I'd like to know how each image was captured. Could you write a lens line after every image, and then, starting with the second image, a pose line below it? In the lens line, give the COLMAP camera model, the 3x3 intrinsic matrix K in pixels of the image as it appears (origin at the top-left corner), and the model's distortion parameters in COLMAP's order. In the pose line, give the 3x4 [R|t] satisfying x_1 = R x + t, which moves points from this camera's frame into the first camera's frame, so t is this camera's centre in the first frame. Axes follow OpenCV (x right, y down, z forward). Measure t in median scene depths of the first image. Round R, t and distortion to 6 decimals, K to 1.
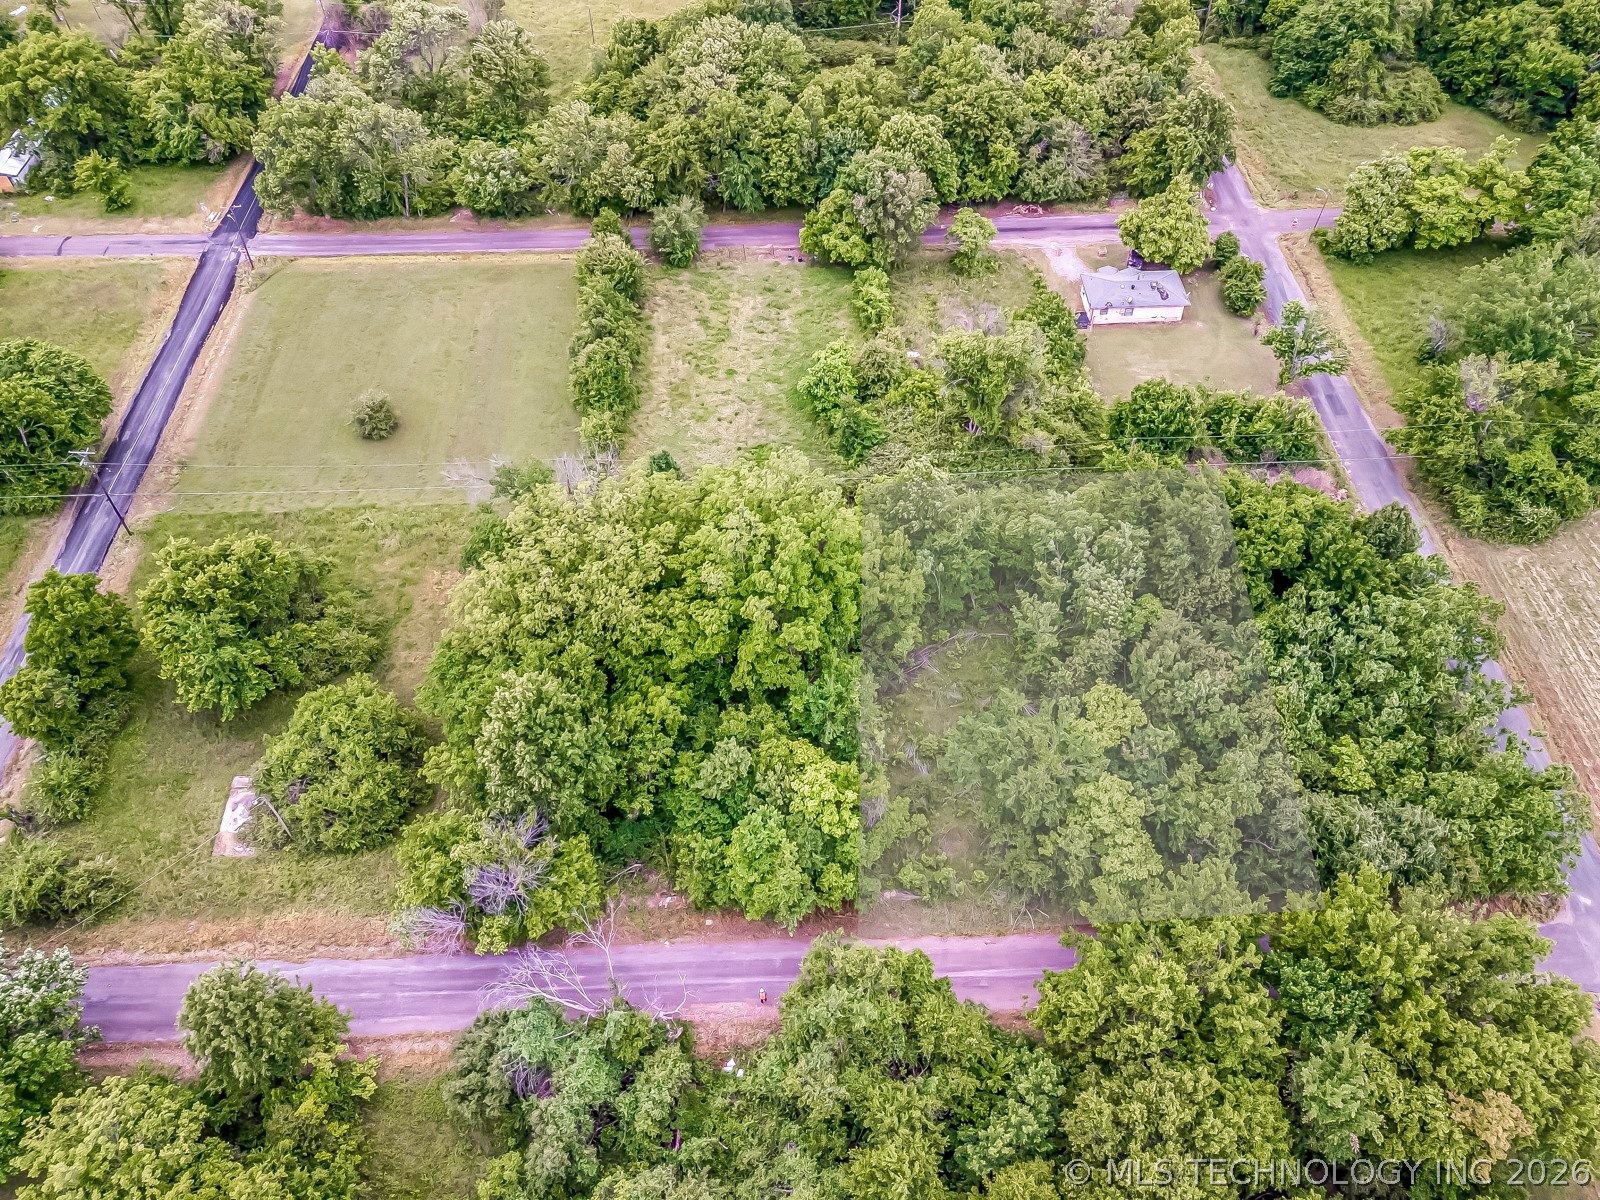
lens RADIAL K [[1177.7, 0, 800.0], [0, 1177.7, 600.0], [0, 0, 1]] dist [0.062243, -0.053651]
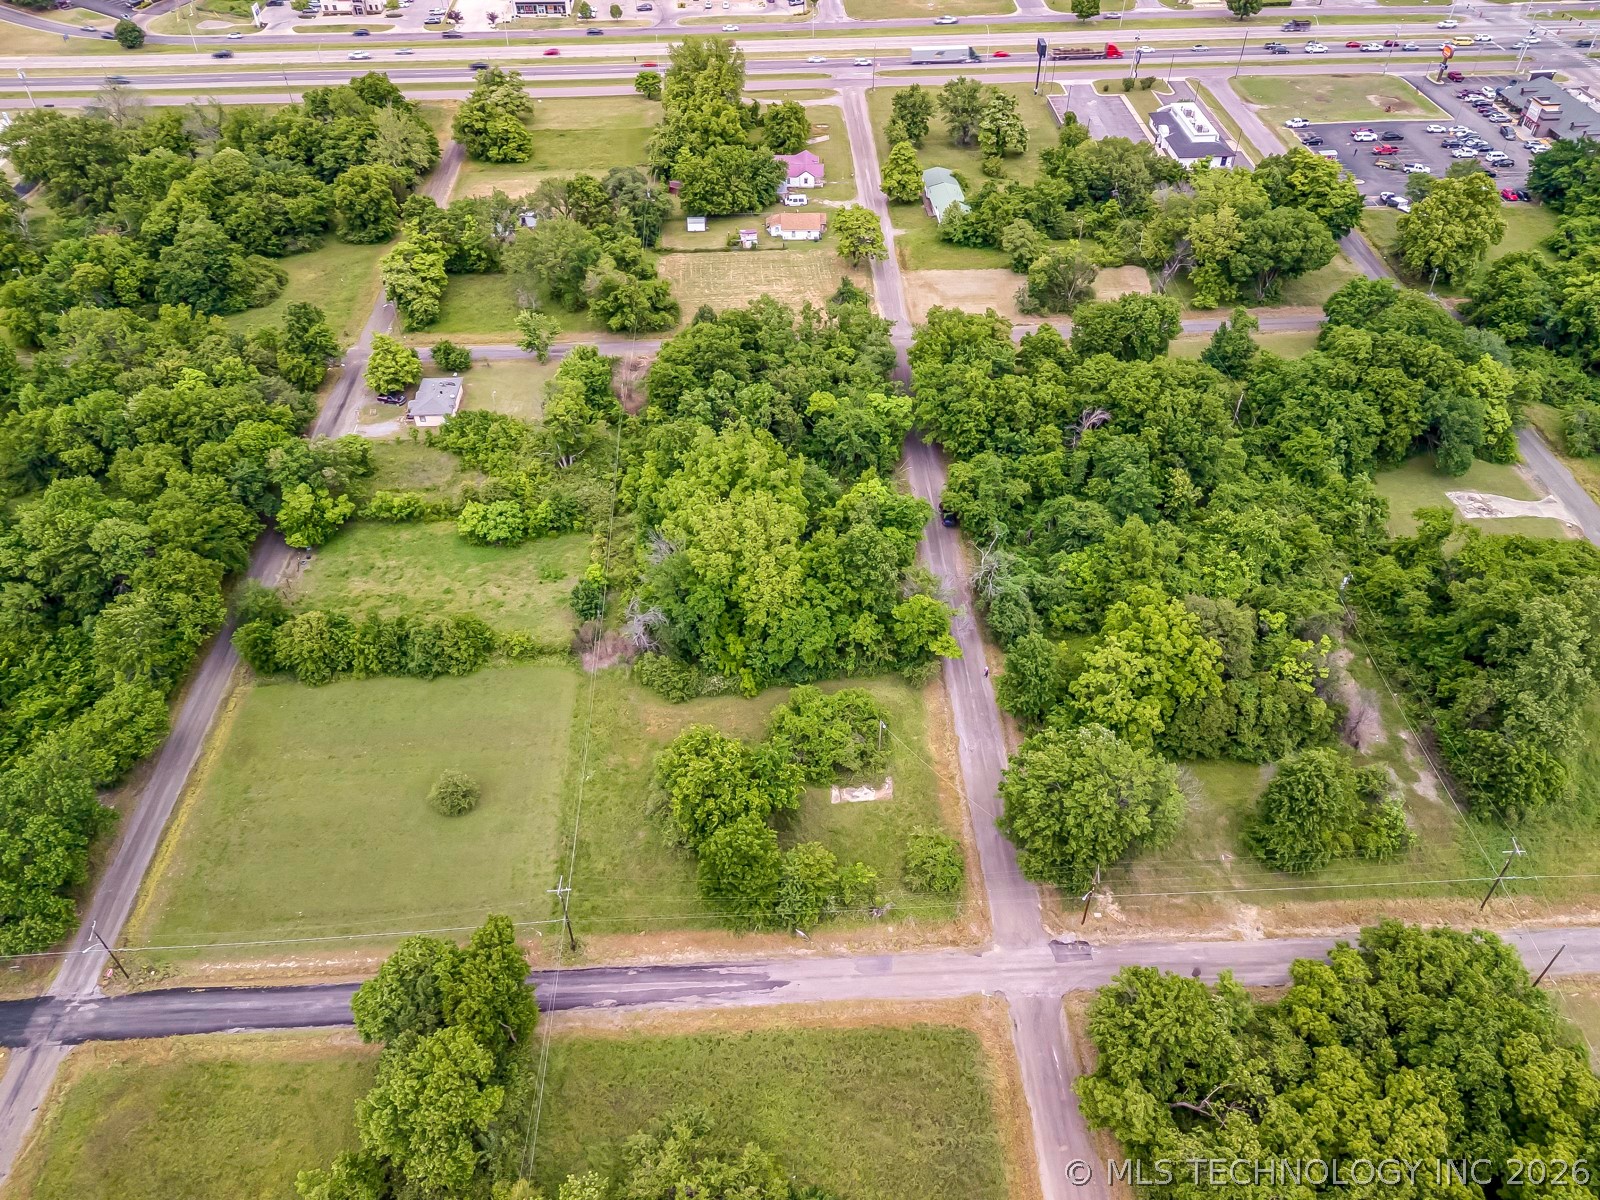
lens RADIAL K [[1177.7, 0, 800.0], [0, 1177.7, 600.0], [0, 0, 1]] dist [0.062243, -0.053651]
pose [[0.001755, -0.671341, 0.741147, -0.979533], [0.766747, 0.476682, 0.429969, -0.435389], [-0.641947, 0.567517, 0.515585, 0.114979]]
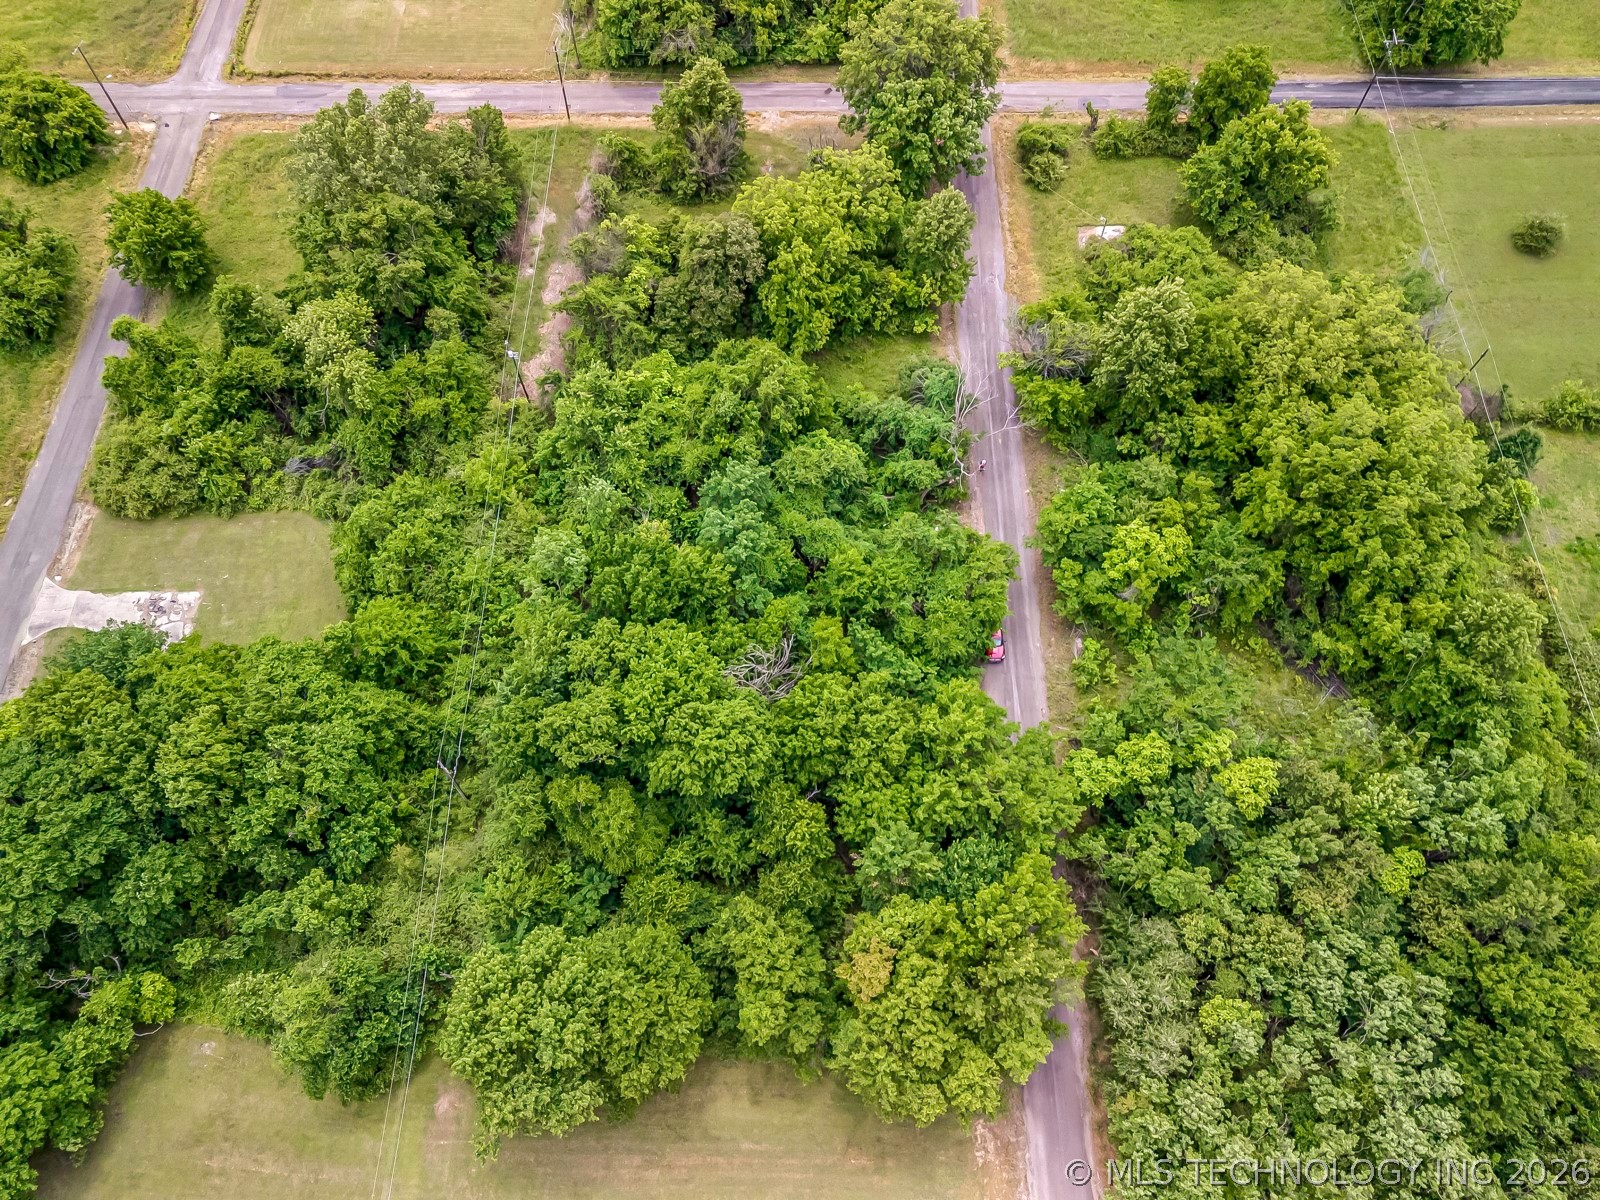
lens RADIAL K [[1177.7, 0, 800.0], [0, 1177.7, 600.0], [0, 0, 1]] dist [0.062243, -0.053651]
pose [[-0.046983, 0.879294, -0.473957, 0.438492], [-0.751255, 0.281609, 0.596918, -0.191737], [0.658337, 0.384108, 0.647343, 0.000631]]
